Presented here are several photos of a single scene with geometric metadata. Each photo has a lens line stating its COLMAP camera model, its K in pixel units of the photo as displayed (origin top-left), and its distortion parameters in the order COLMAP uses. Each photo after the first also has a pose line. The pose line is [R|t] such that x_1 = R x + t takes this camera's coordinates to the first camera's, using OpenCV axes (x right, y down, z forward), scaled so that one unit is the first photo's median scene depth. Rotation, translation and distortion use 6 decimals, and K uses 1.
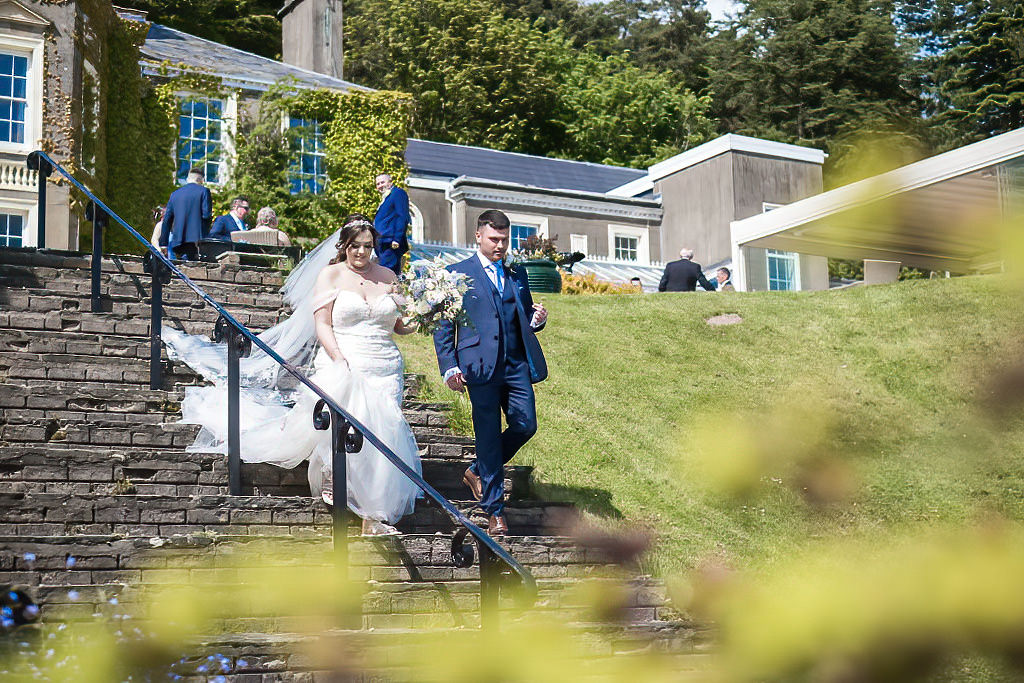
lens RADIAL K [[1587.8, 0, 511.4], [0, 1587.8, 340.7], [0, 0, 1]] dist [-0.001267, 0.000000]
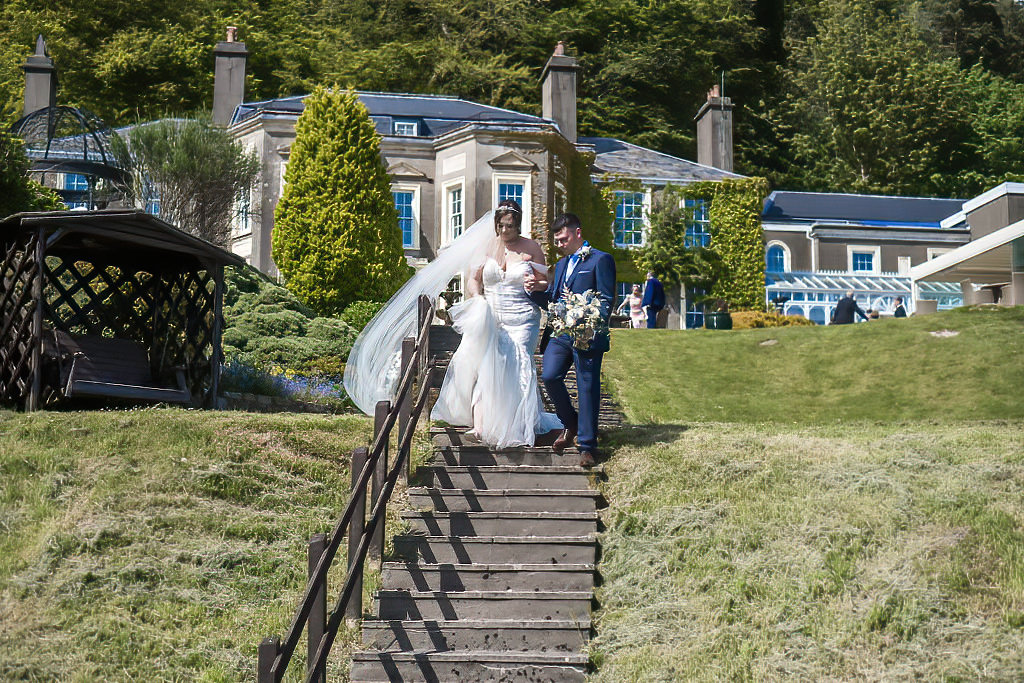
lens RADIAL K [[1587.8, 0, 512.0], [0, 1587.8, 342.7], [0, 0, 1]] dist [-0.001267, 0.000000]
pose [[0.934012, -0.024284, -0.356414, 0.259995], [0.031513, 0.999398, 0.014489, -0.024929], [0.355848, -0.024764, 0.934216, -0.552187]]
